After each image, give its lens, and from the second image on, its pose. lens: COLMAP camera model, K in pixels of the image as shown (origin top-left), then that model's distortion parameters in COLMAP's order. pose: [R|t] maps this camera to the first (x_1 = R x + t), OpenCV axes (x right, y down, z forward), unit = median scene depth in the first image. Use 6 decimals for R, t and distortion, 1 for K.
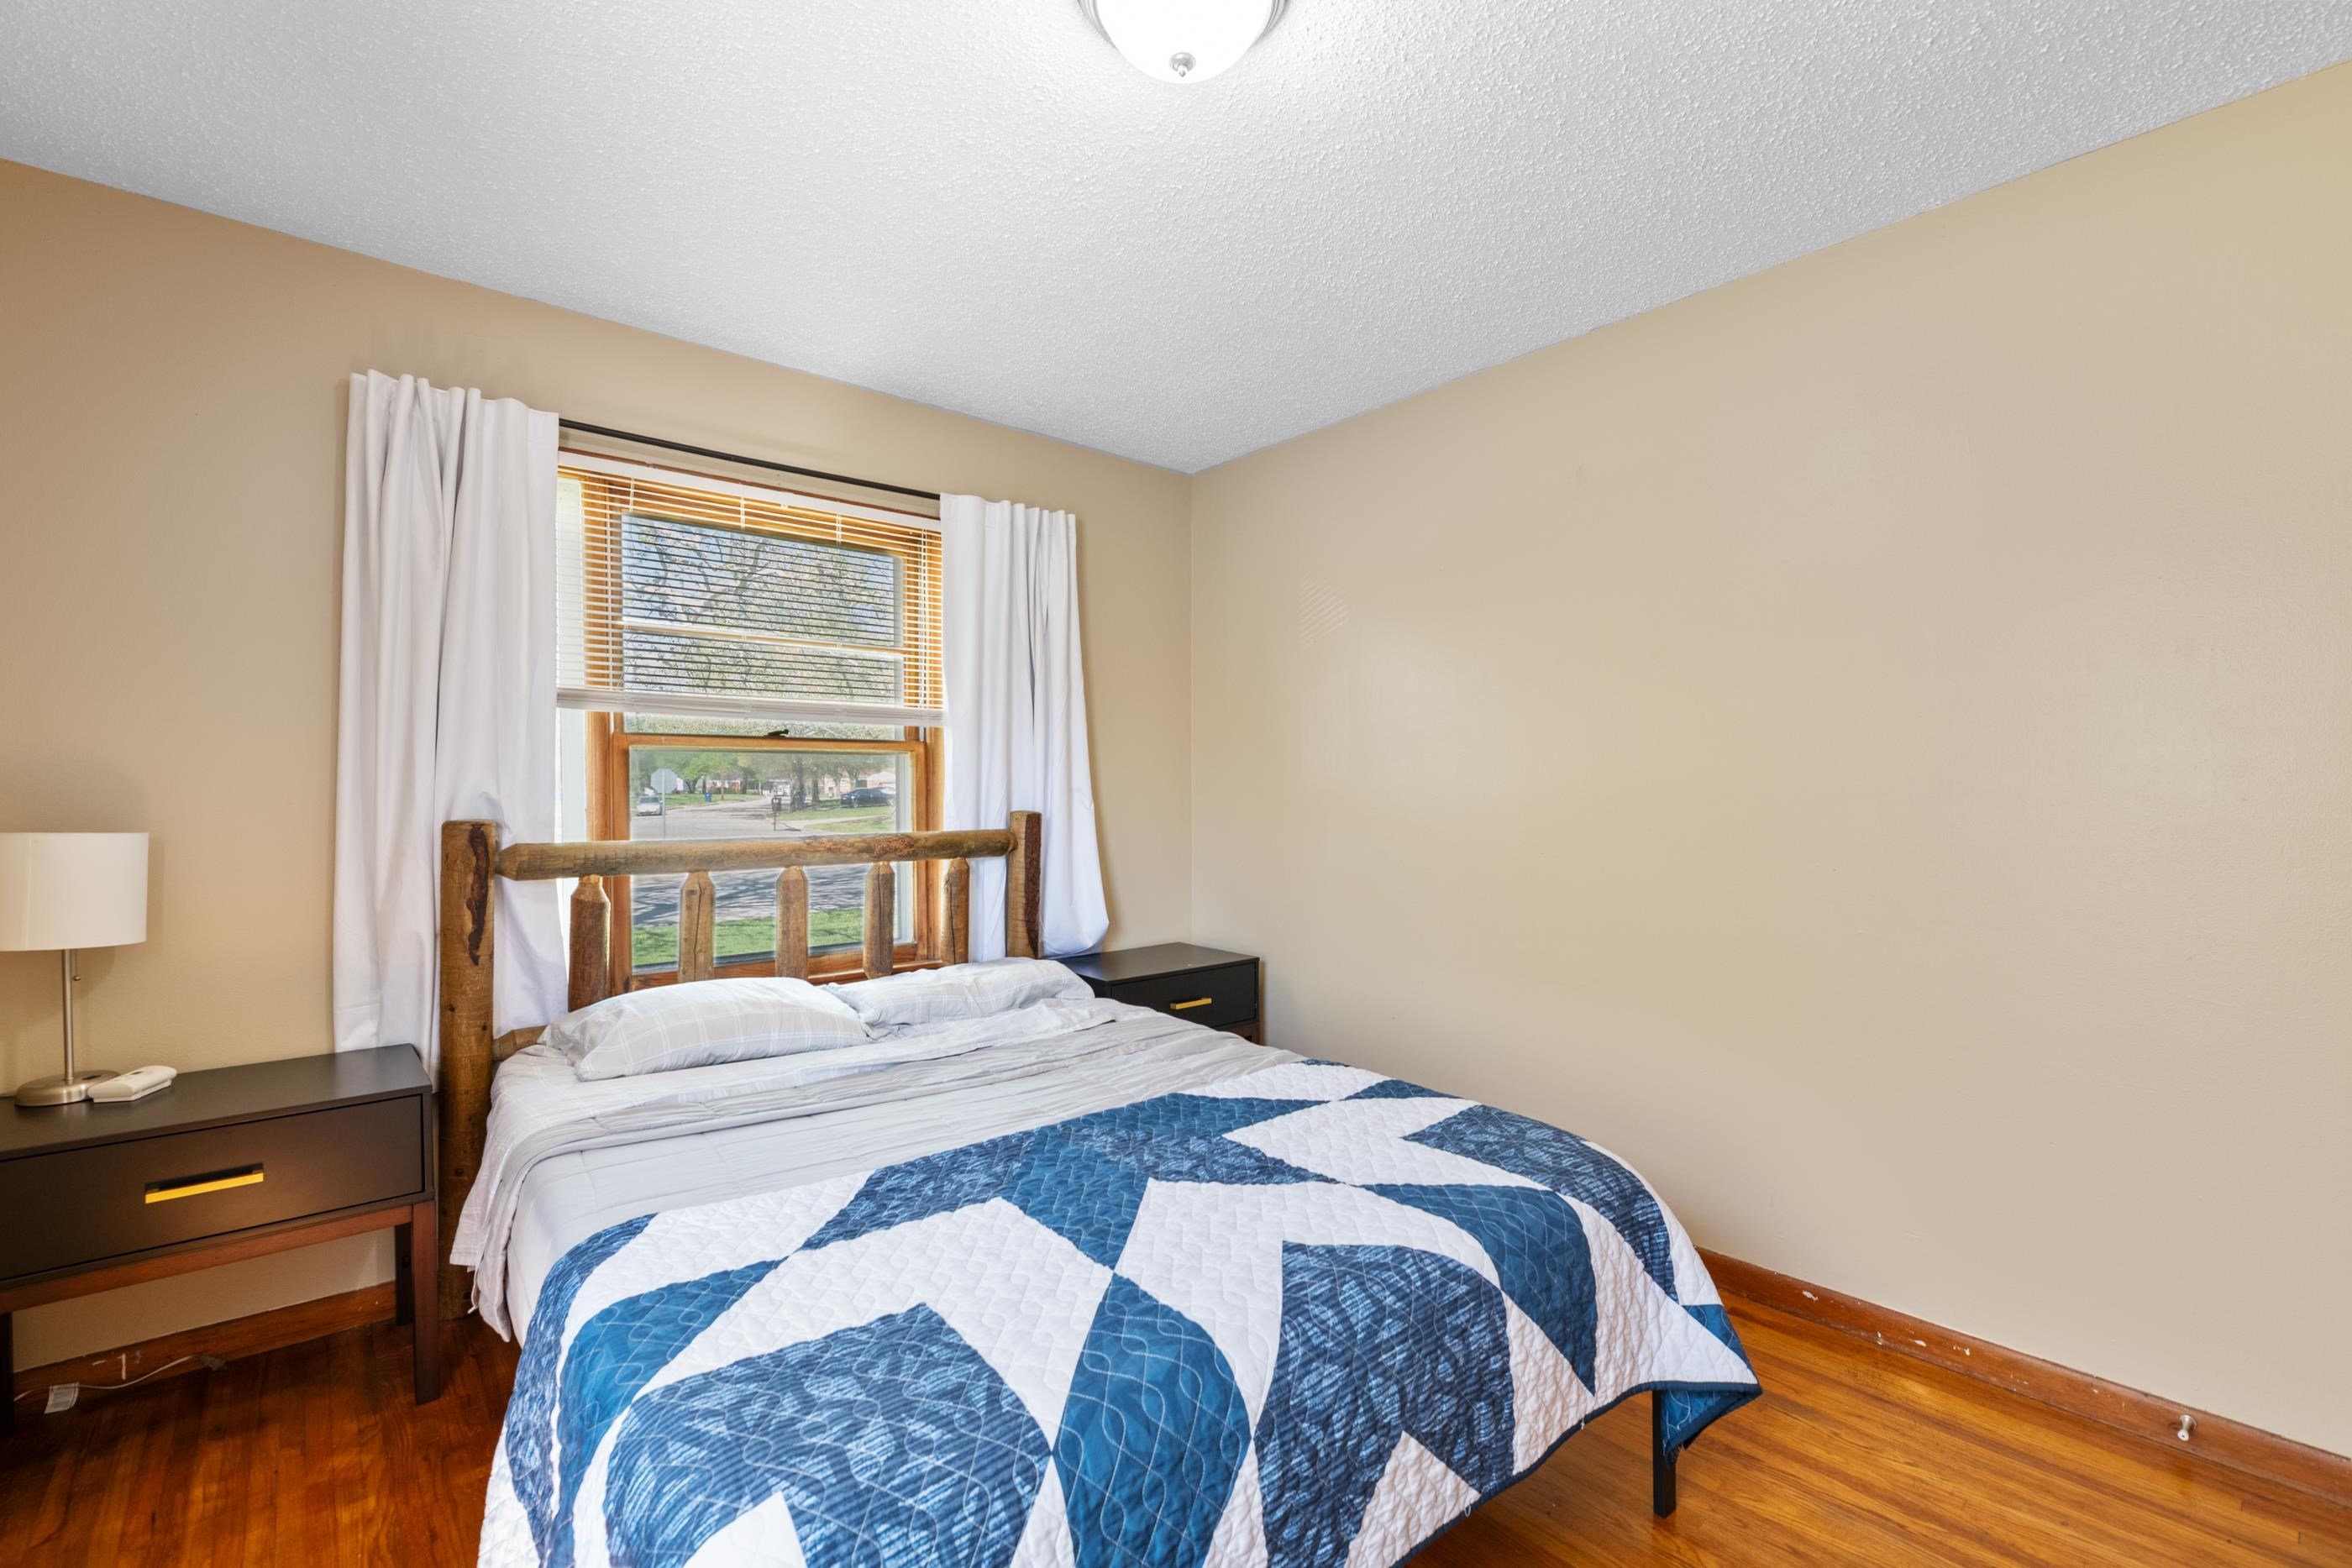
lens RADIAL K [[999.6, 0, 1170.3], [0, 999.6, 790.4], [0, 0, 1]] dist [-0.007641, -0.000888]
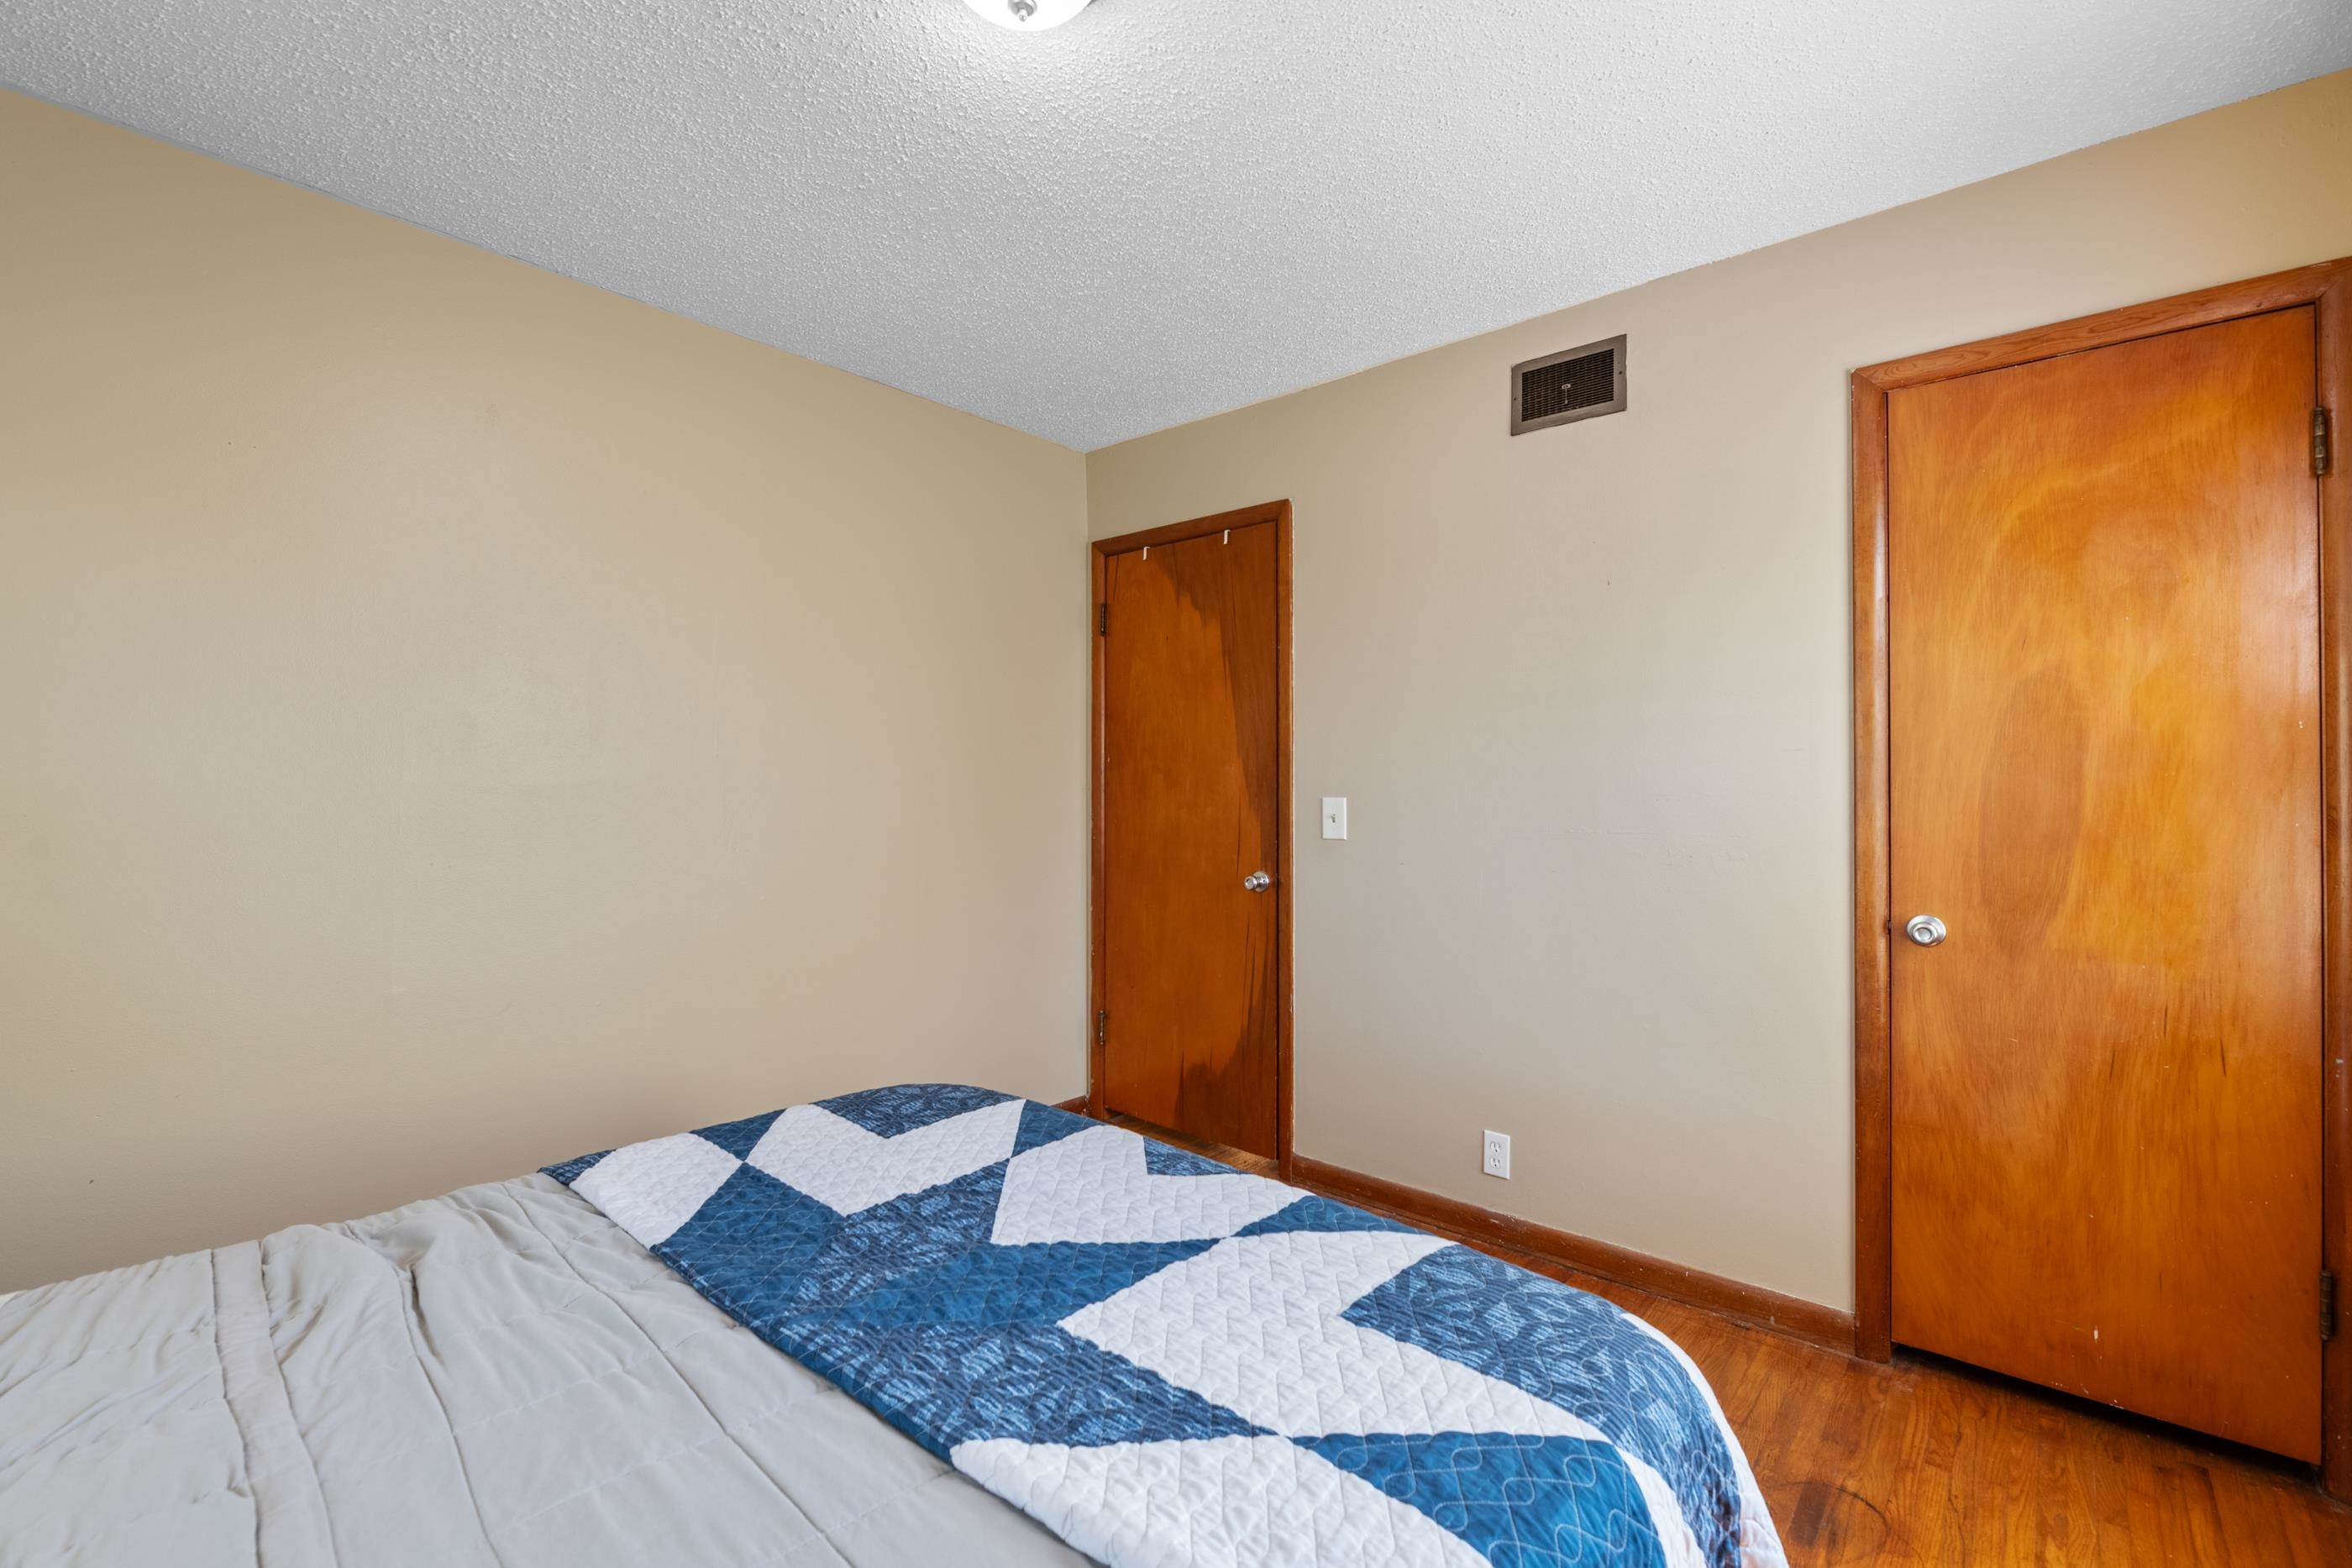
lens RADIAL K [[999.6, 0, 1170.3], [0, 999.6, 790.4], [0, 0, 1]] dist [-0.007641, -0.000888]
pose [[-0.142650, -0.001408, 0.989772, -0.750074], [-0.001237, 0.999998, 0.001245, 0.003092], [-0.989772, -0.001047, -0.142652, 0.825738]]
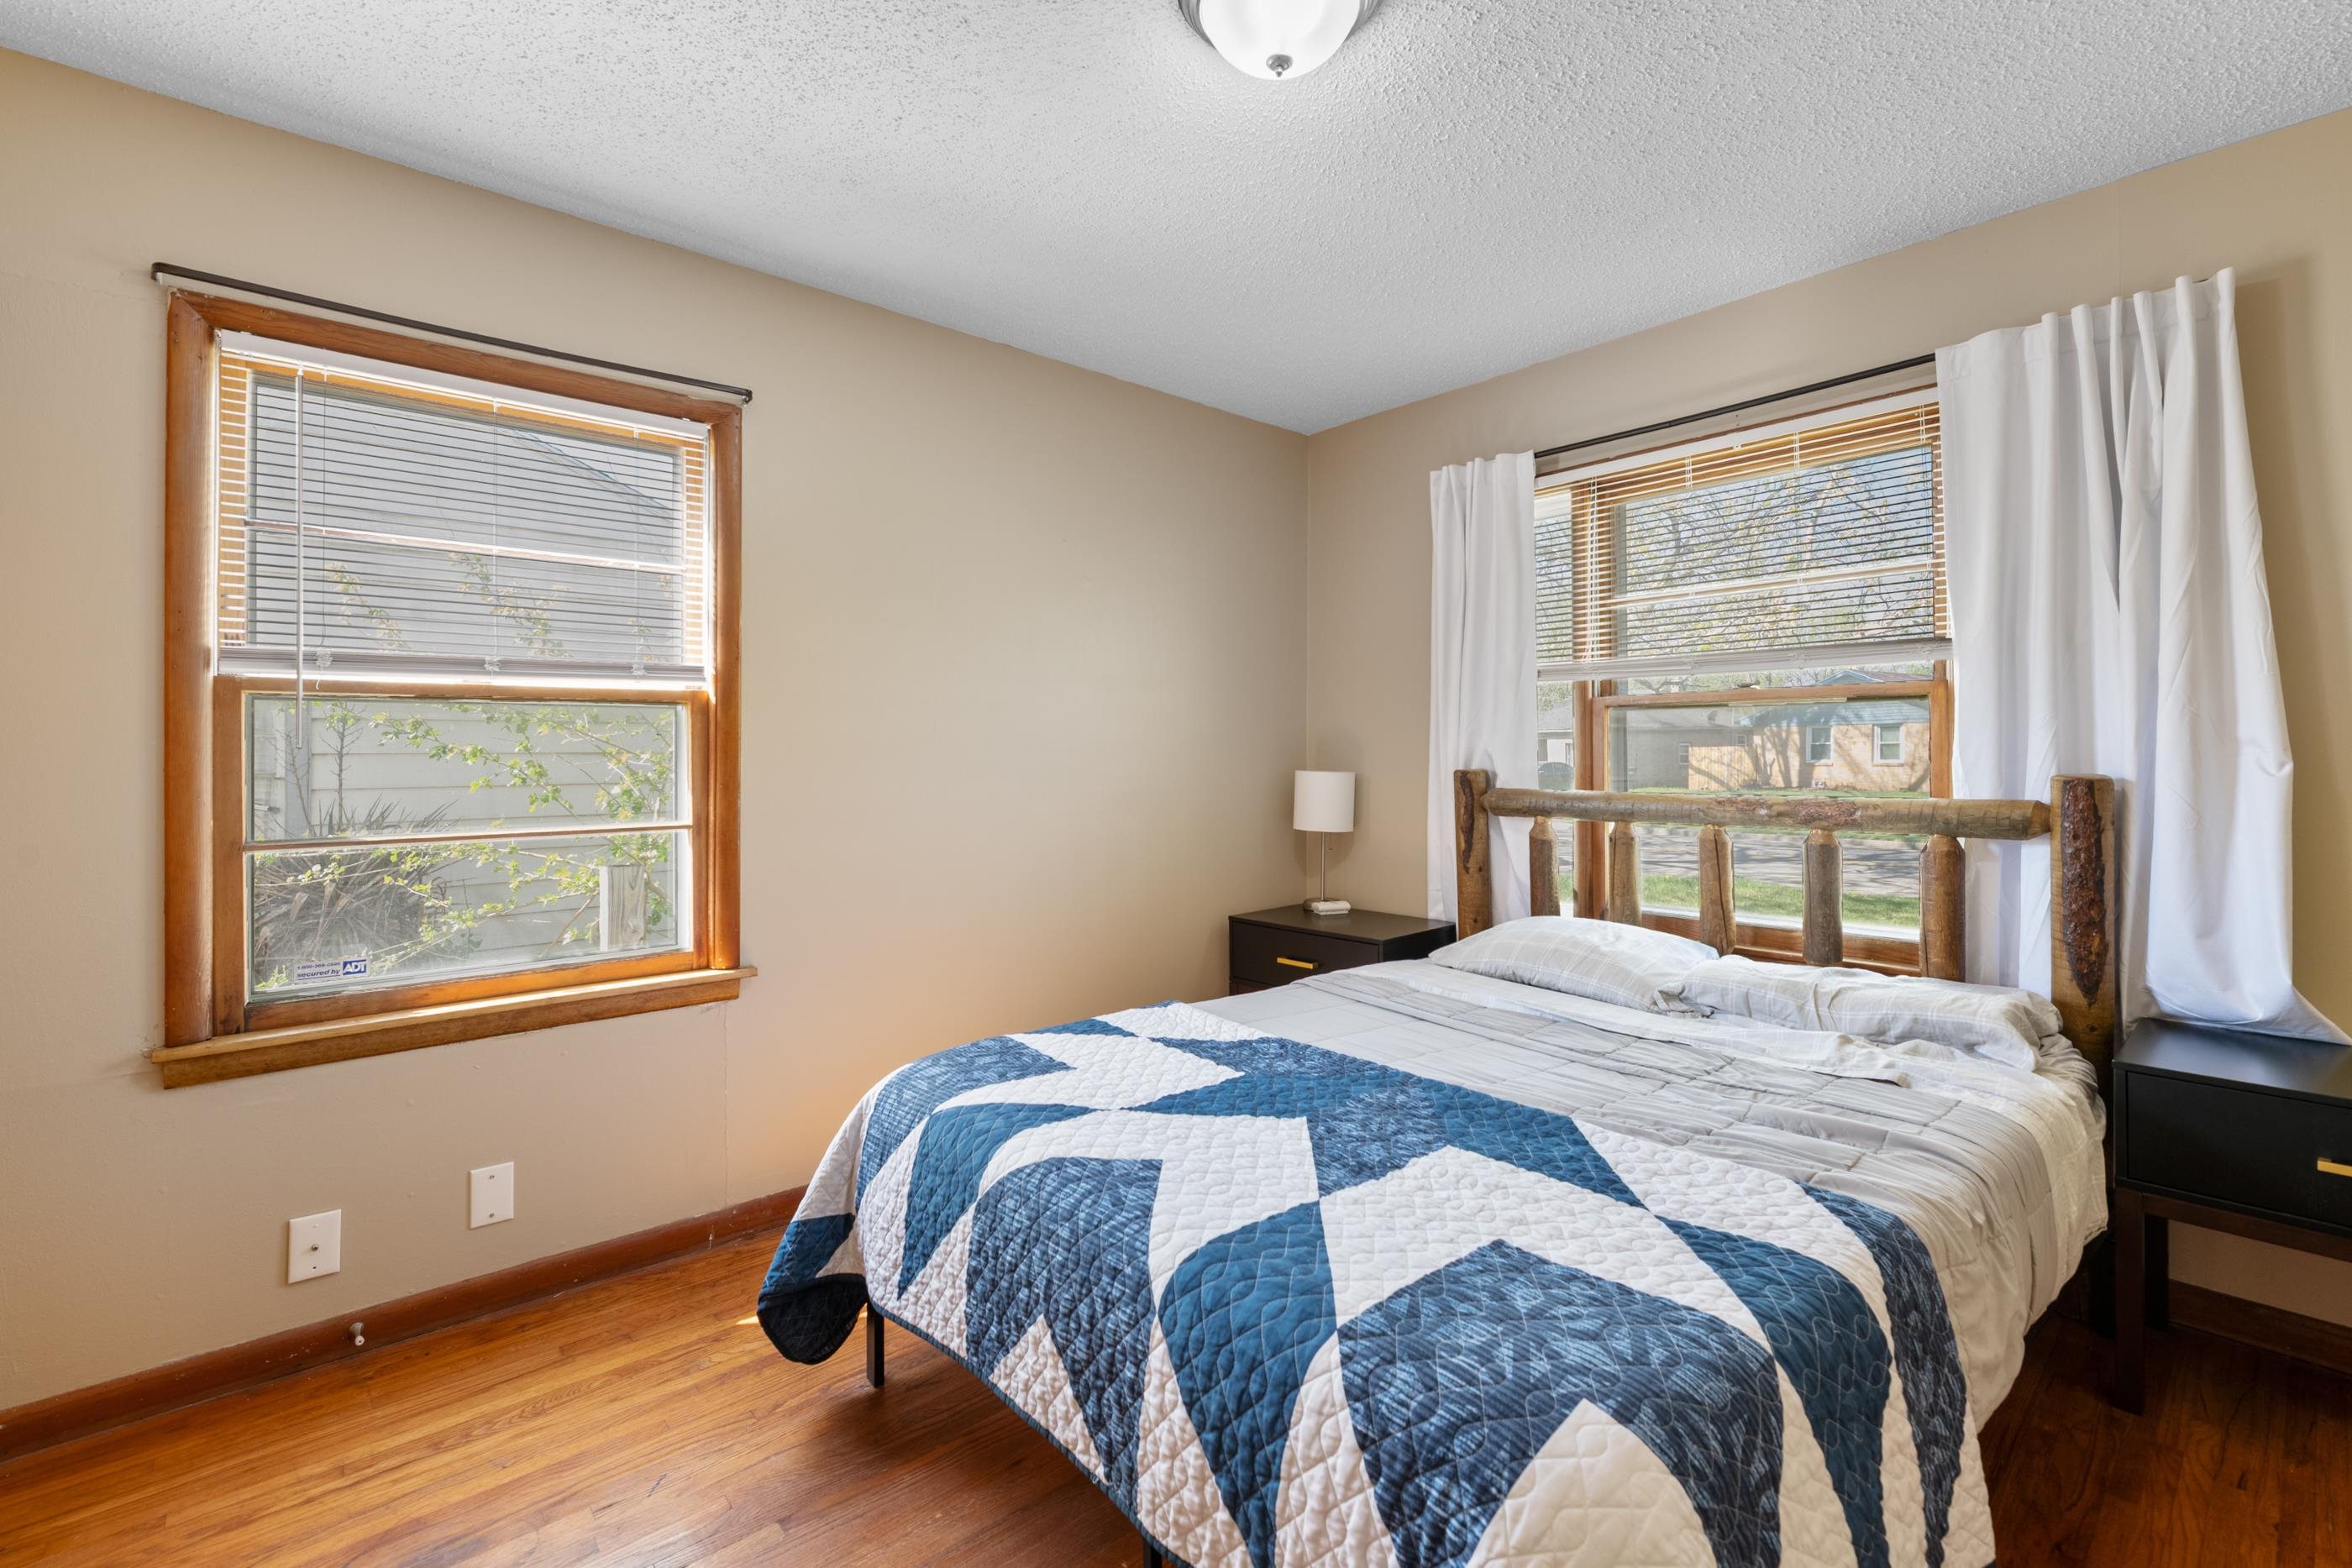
lens RADIAL K [[1022.9, 0, 1213.7], [0, 1022.9, 748.6], [0, 0, 1]] dist [-0.002221, -0.000357]
pose [[0.037733, -0.003791, -0.999281, 0.897344], [0.006634, 0.999972, -0.003543, 0.003194], [0.999266, -0.006495, 0.037757, 0.737374]]
